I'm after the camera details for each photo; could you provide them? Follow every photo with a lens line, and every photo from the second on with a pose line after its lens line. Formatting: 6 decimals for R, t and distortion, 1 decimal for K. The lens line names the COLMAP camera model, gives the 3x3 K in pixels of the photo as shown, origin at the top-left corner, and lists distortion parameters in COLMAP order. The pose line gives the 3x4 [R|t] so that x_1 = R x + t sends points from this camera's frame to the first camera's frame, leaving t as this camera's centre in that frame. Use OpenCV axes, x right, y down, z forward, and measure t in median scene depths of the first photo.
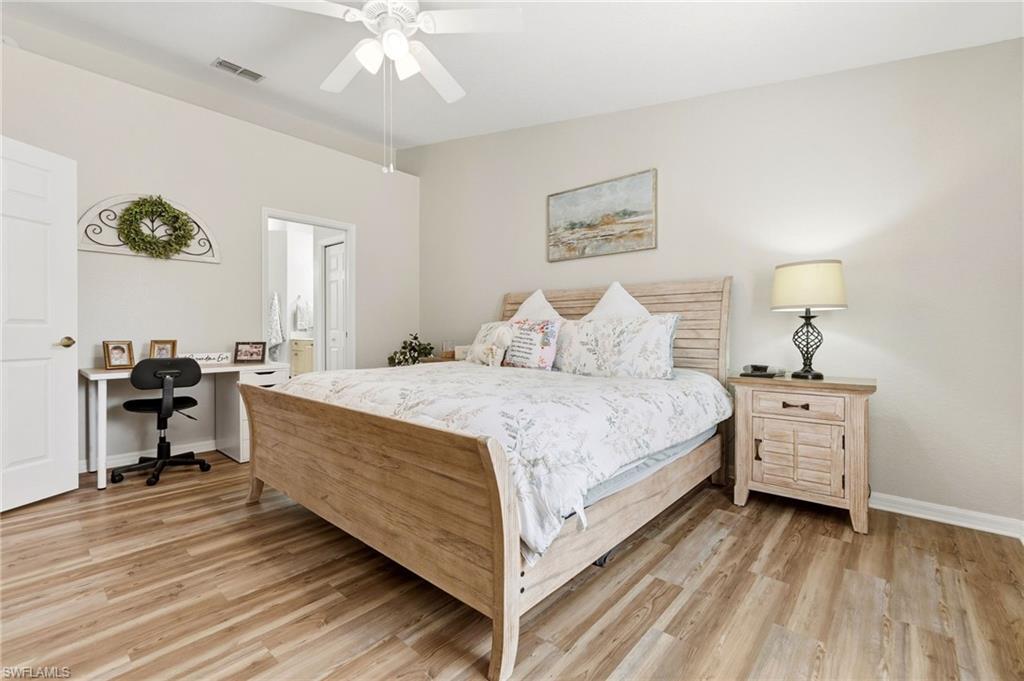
lens RADIAL K [[453.4, 0, 508.1], [0, 453.4, 336.4], [0, 0, 1]] dist [-0.003566, 0.000449]
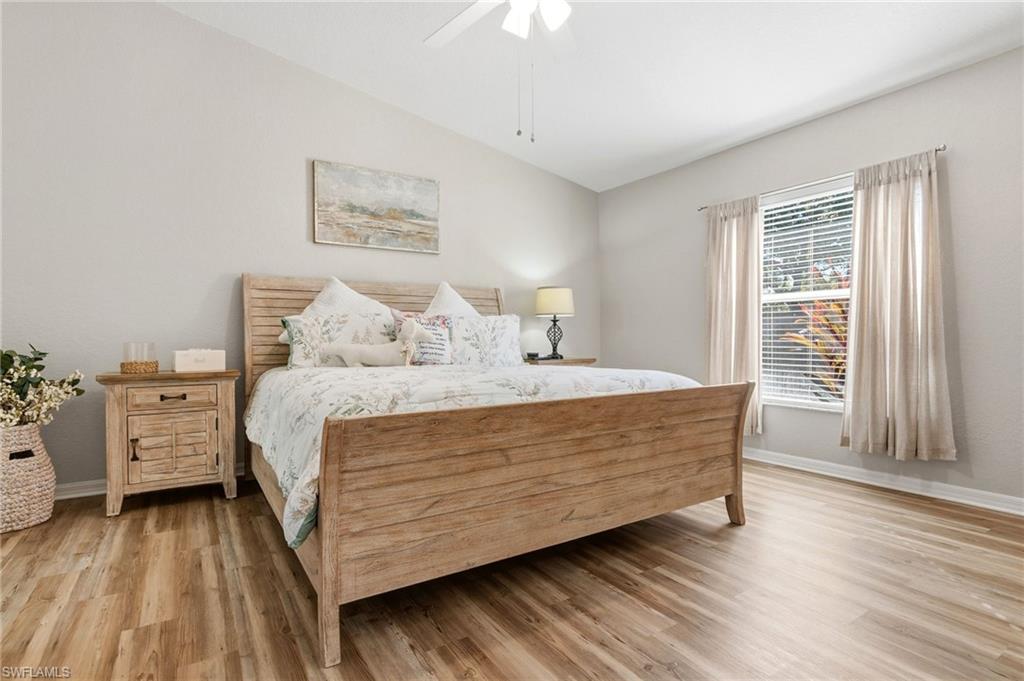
lens RADIAL K [[493.5, 0, 509.7], [0, 493.5, 344.8], [0, 0, 1]] dist [-0.001858, -0.000235]
pose [[0.257017, -0.012752, 0.966323, -0.939921], [0.014876, 0.999847, 0.009238, 0.021241], [-0.966292, 0.012001, 0.257167, 0.619537]]
